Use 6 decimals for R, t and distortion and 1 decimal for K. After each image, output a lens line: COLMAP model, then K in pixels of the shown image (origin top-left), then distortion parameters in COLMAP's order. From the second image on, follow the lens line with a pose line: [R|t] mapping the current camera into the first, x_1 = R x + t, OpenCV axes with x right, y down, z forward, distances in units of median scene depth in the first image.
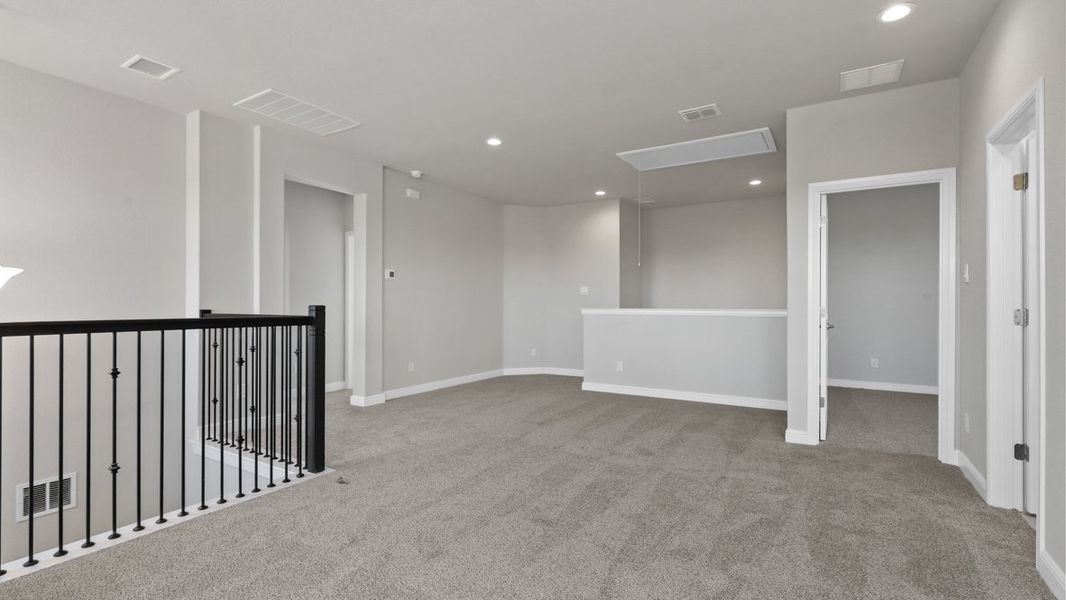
lens RADIAL K [[479.4, 0, 534.1], [0, 479.4, 304.7], [0, 0, 1]] dist [-0.003068, -0.000363]
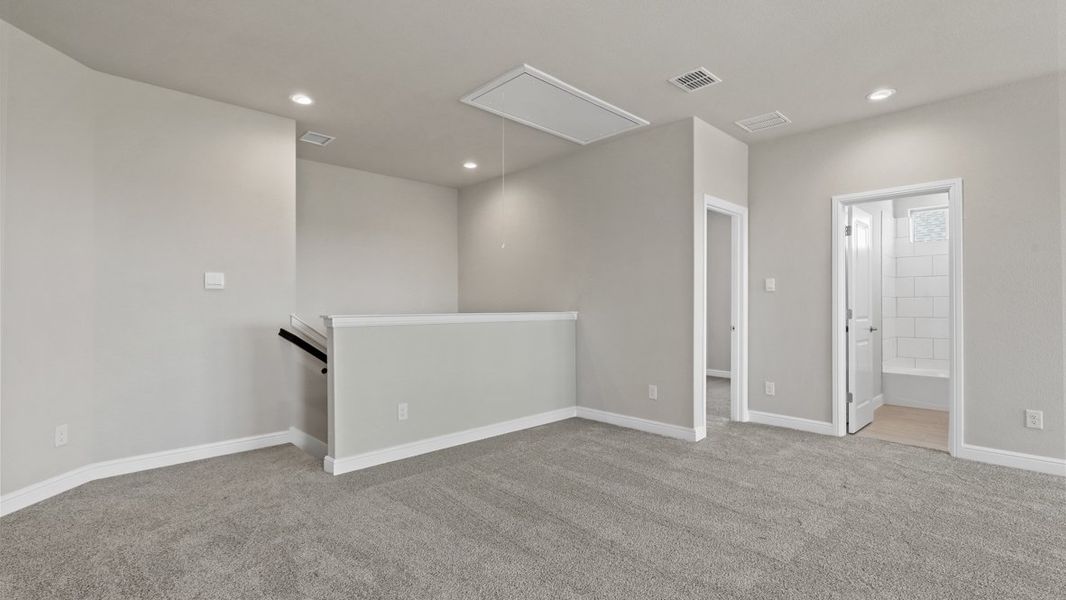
lens RADIAL K [[486.1, 0, 533.0], [0, 486.1, 300.0], [0, 0, 1]] dist [0.033838, -0.000024]
pose [[0.254290, 0.009548, 0.967081, -0.521561], [0.007109, 0.999906, -0.011741, -0.003644], [-0.967102, 0.009860, 0.254198, 0.985021]]
